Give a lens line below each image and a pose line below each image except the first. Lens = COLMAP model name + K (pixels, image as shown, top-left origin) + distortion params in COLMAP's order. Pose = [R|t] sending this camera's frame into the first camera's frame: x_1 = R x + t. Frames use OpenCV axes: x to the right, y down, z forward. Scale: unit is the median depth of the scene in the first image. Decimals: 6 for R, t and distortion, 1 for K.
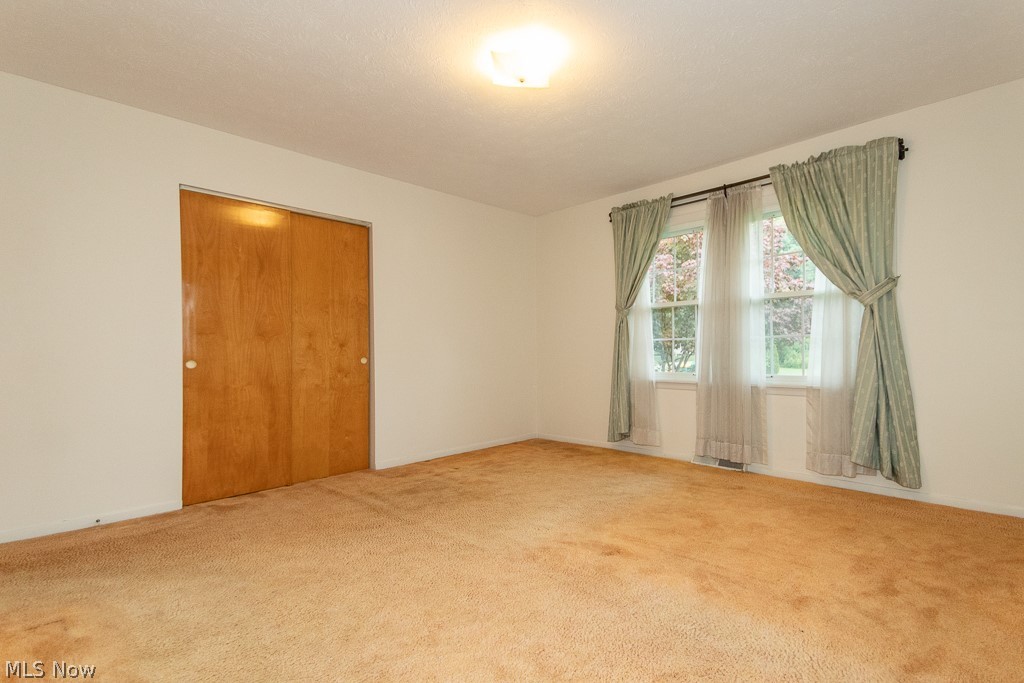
lens RADIAL K [[482.6, 0, 510.9], [0, 482.6, 353.1], [0, 0, 1]] dist [0.000428, -0.000055]
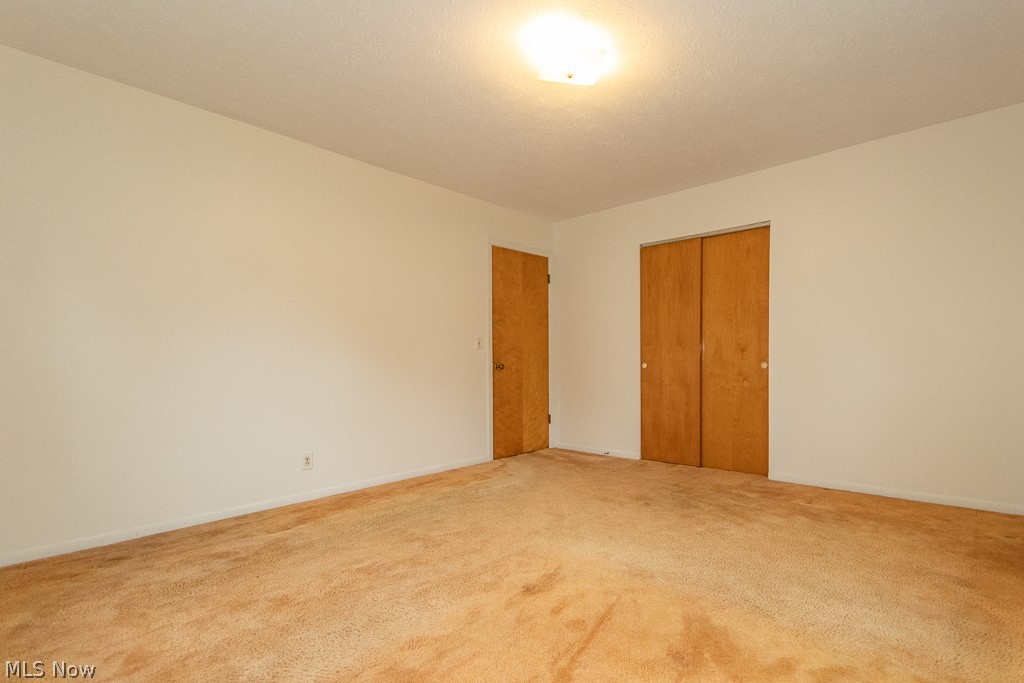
lens RADIAL K [[482.6, 0, 510.9], [0, 482.6, 353.1], [0, 0, 1]] dist [0.000428, -0.000055]
pose [[-0.005703, 0.006879, -0.999960, 0.722505], [0.025872, 0.999643, 0.006729, -0.030792], [0.999649, -0.025832, -0.005879, 0.524124]]
